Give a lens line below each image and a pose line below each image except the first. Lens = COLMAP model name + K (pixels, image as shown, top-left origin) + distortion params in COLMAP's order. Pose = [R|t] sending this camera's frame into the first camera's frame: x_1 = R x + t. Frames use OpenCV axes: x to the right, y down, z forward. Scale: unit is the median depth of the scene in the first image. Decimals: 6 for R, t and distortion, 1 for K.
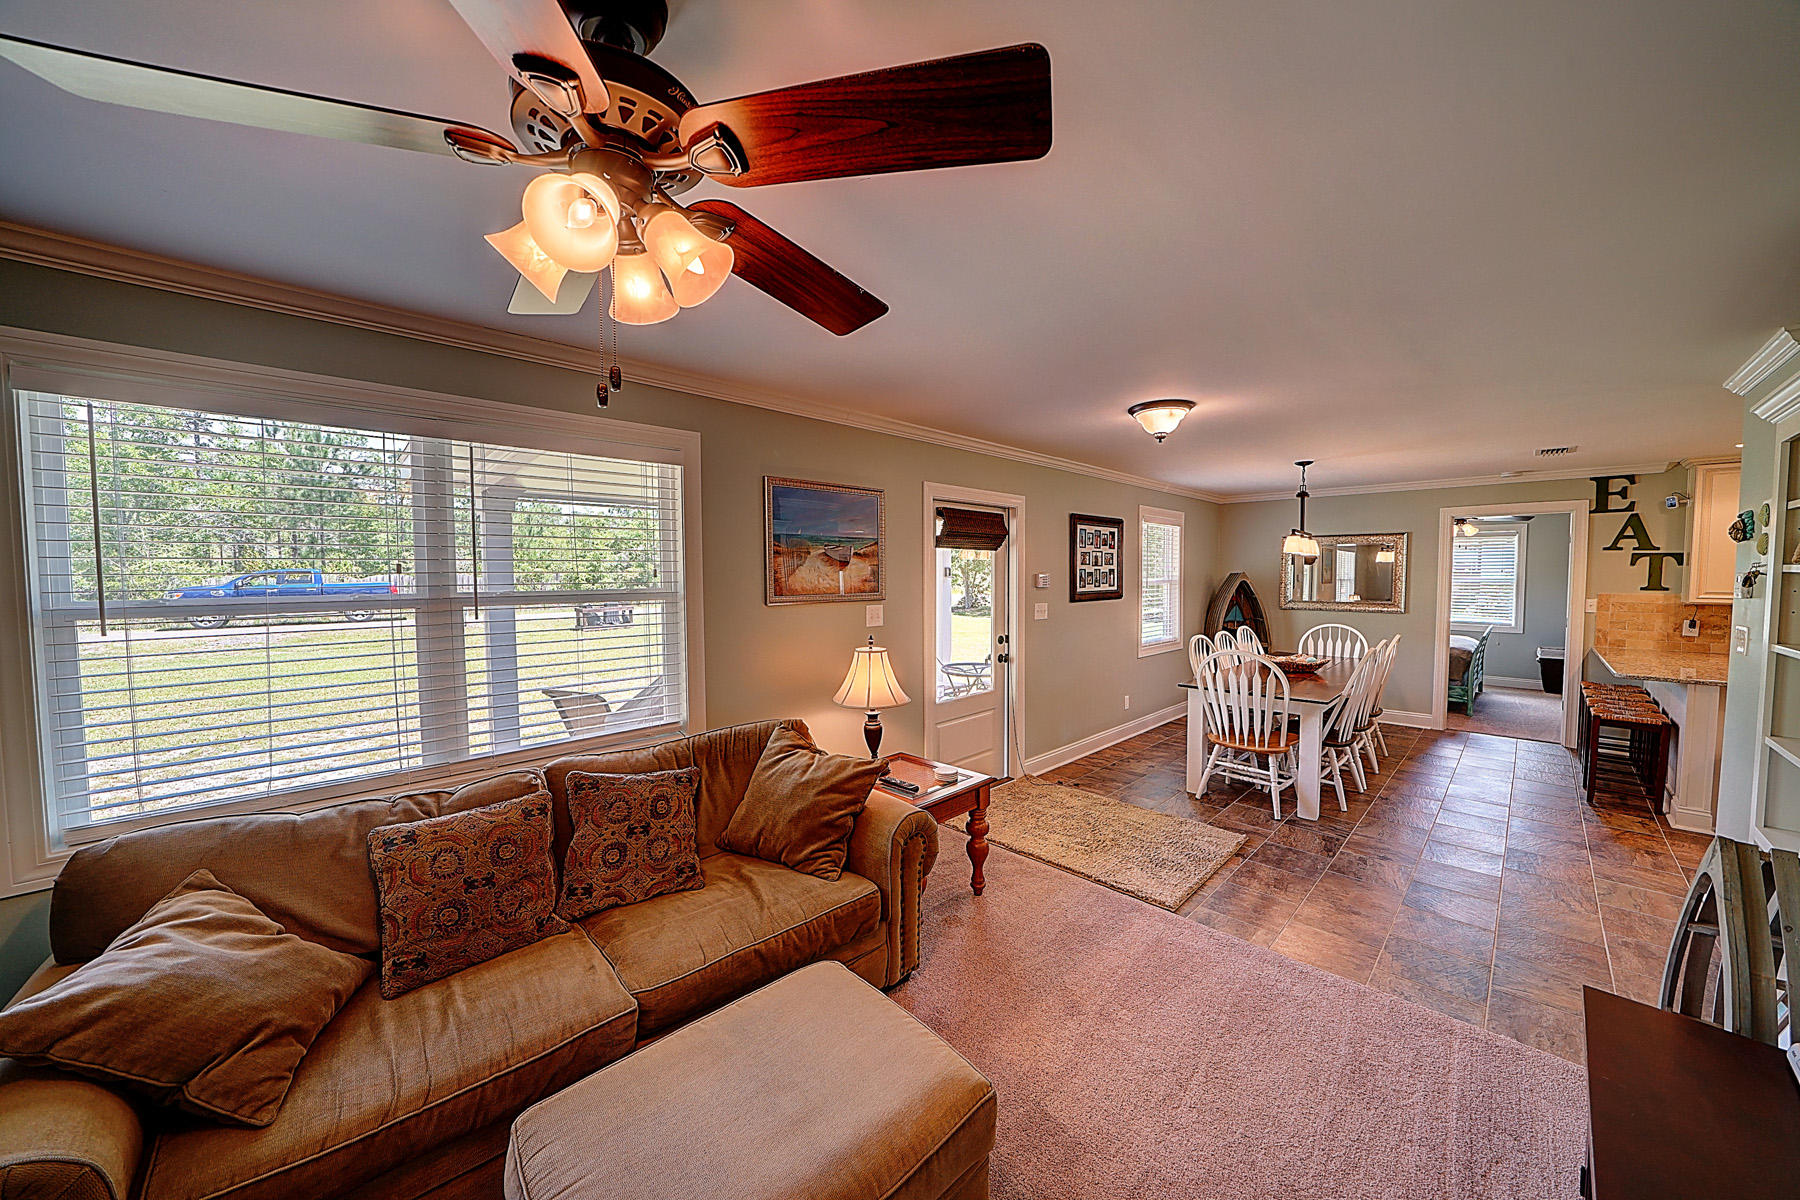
lens RADIAL K [[624.7, 0, 896.0], [0, 624.7, 602.2], [0, 0, 1]] dist [-0.024044, 0.002643]
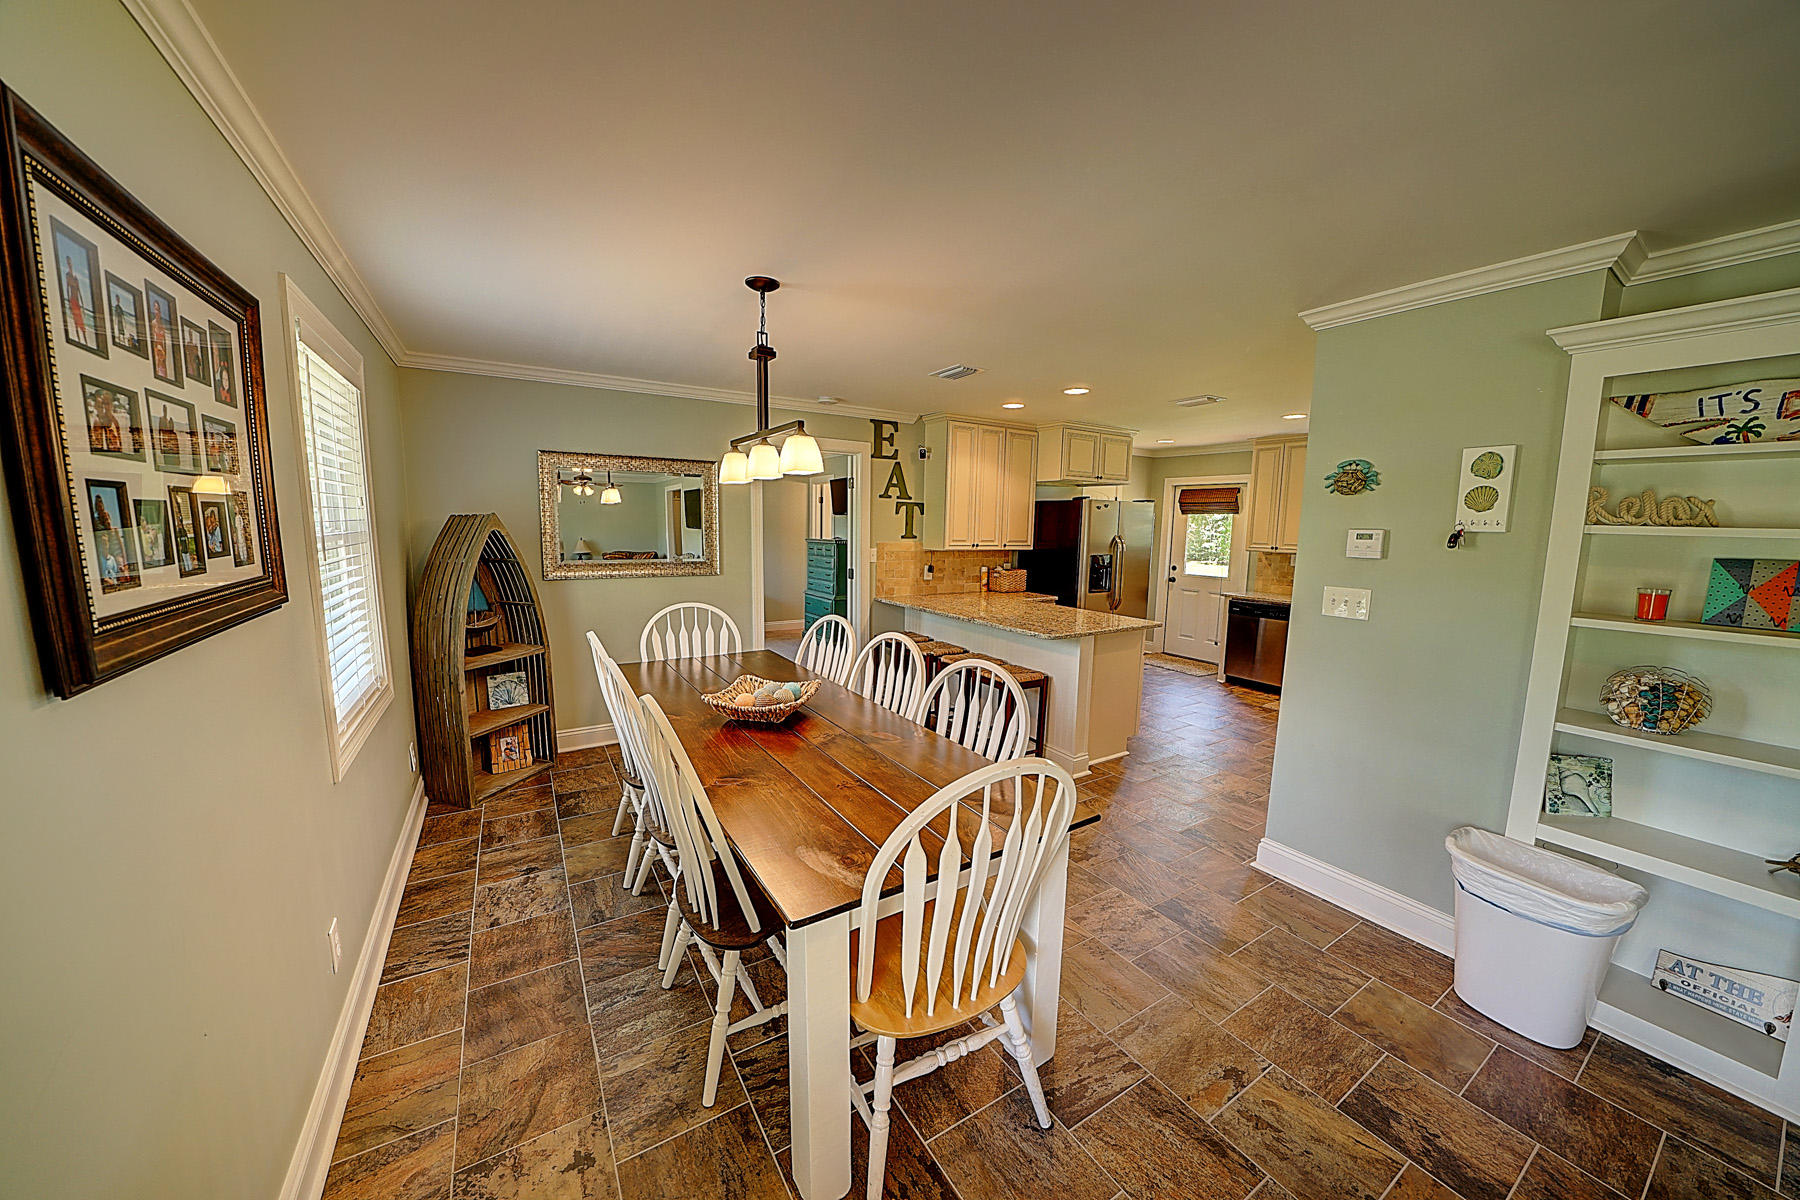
lens RADIAL K [[624.7, 0, 900.2], [0, 624.7, 606.3], [0, 0, 1]] dist [-0.024044, 0.002643]
pose [[0.204412, -0.124722, 0.970907, 0.219842], [0.028959, 0.992186, 0.121358, -0.040358], [-0.978457, 0.003309, 0.206426, 0.924013]]
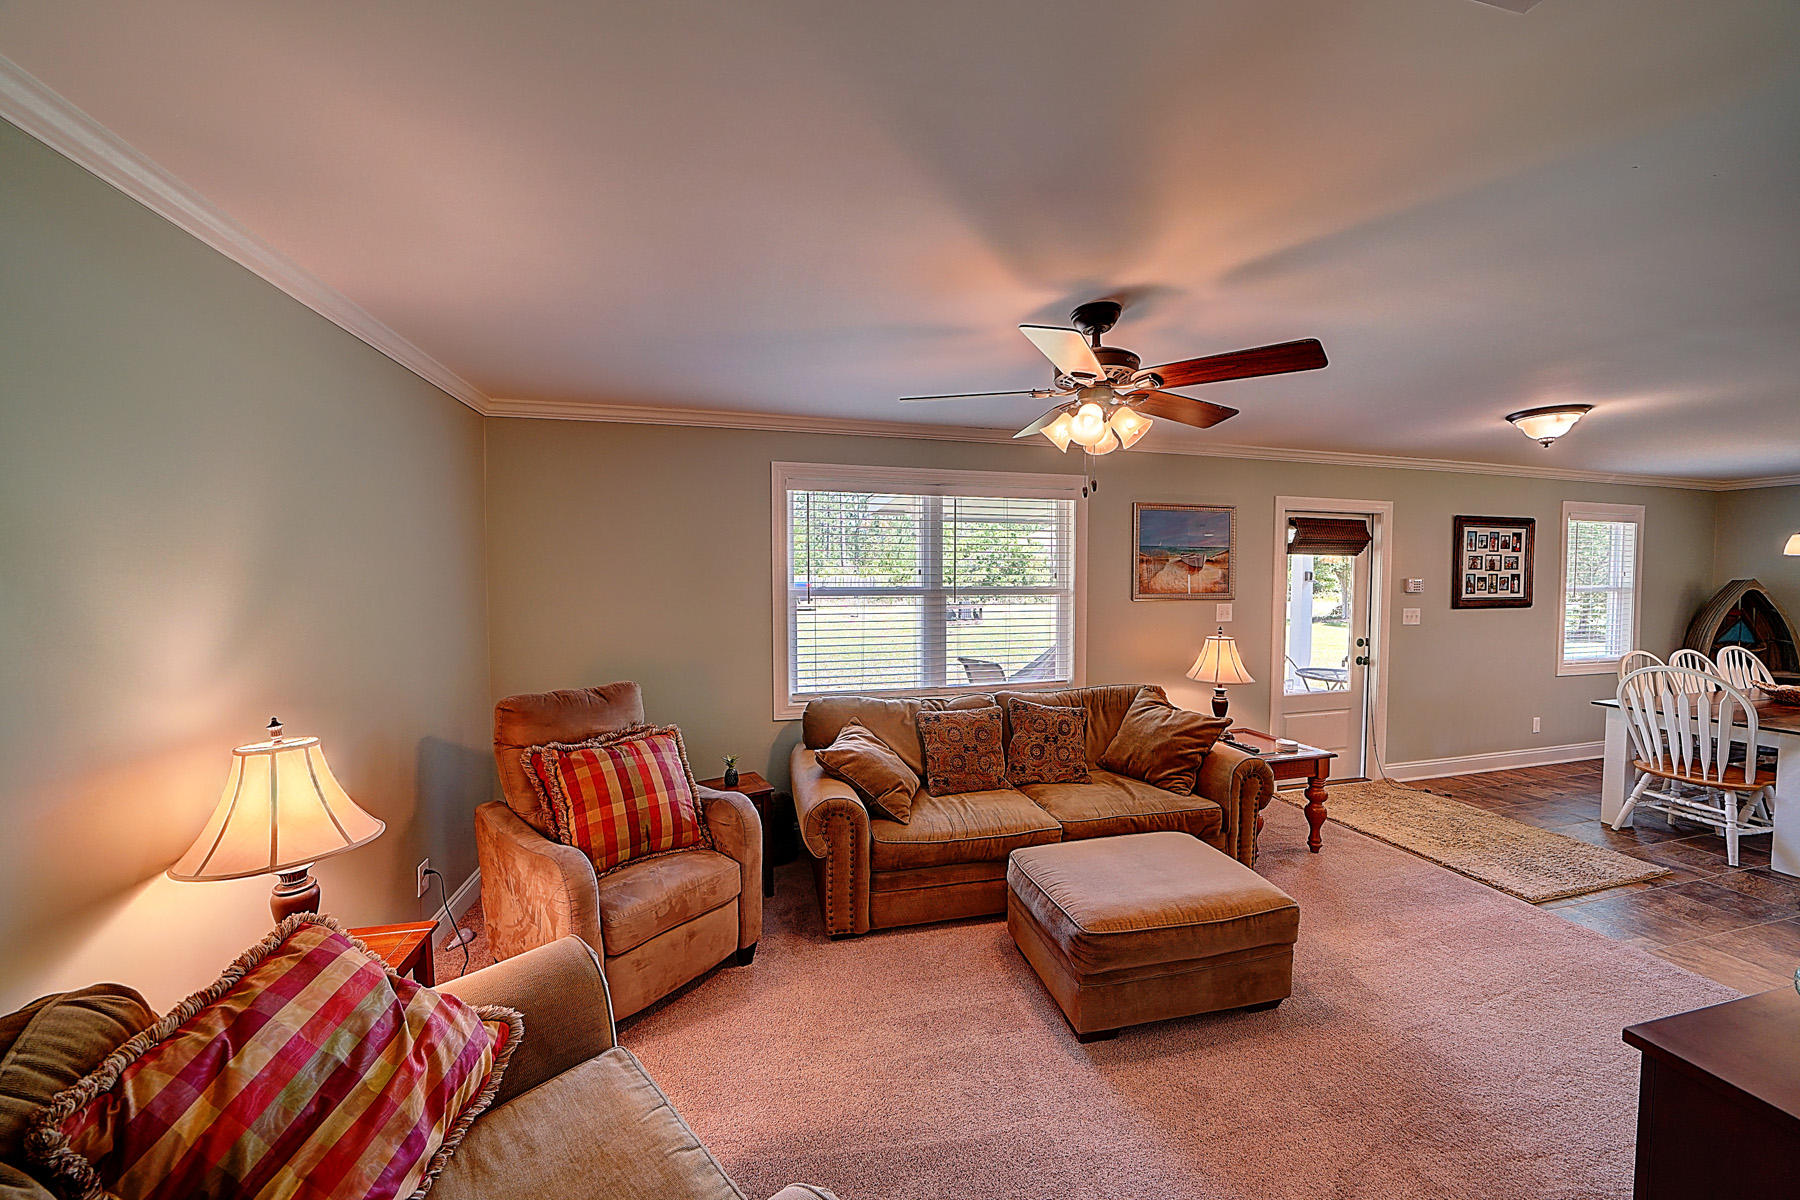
lens RADIAL K [[624.7, 0, 898.7], [0, 624.7, 602.2], [0, 0, 1]] dist [-0.024044, 0.002643]
pose [[0.868832, 0.026637, -0.494390, 0.009399], [-0.028863, 0.999578, 0.003132, 0.013834], [0.494265, 0.011549, 0.869234, -0.281719]]
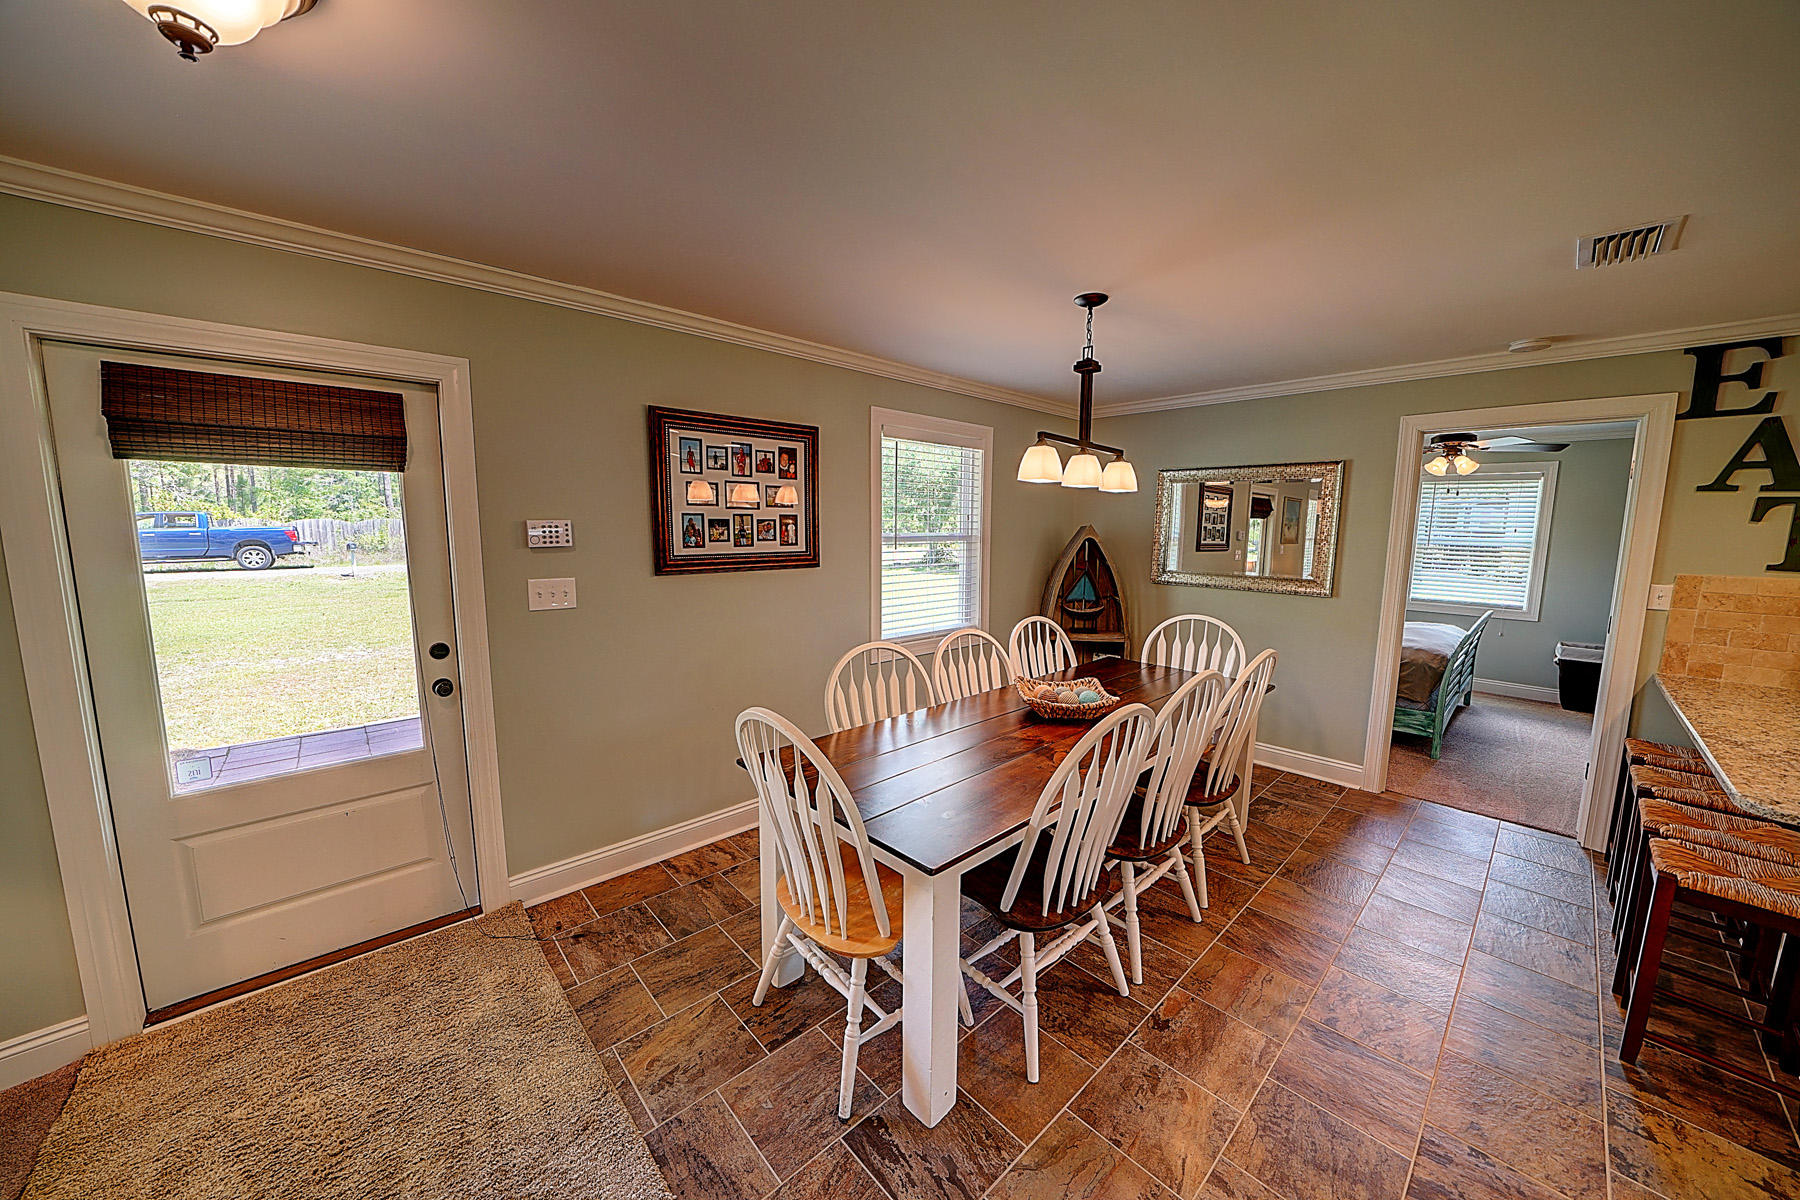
lens RADIAL K [[624.7, 0, 891.9], [0, 624.7, 603.5], [0, 0, 1]] dist [-0.024044, 0.002643]
pose [[0.999542, 0.016703, -0.025252, 0.598016], [-0.014644, 0.996718, 0.079613, -0.025428], [0.026499, -0.079207, 0.996506, 0.560453]]
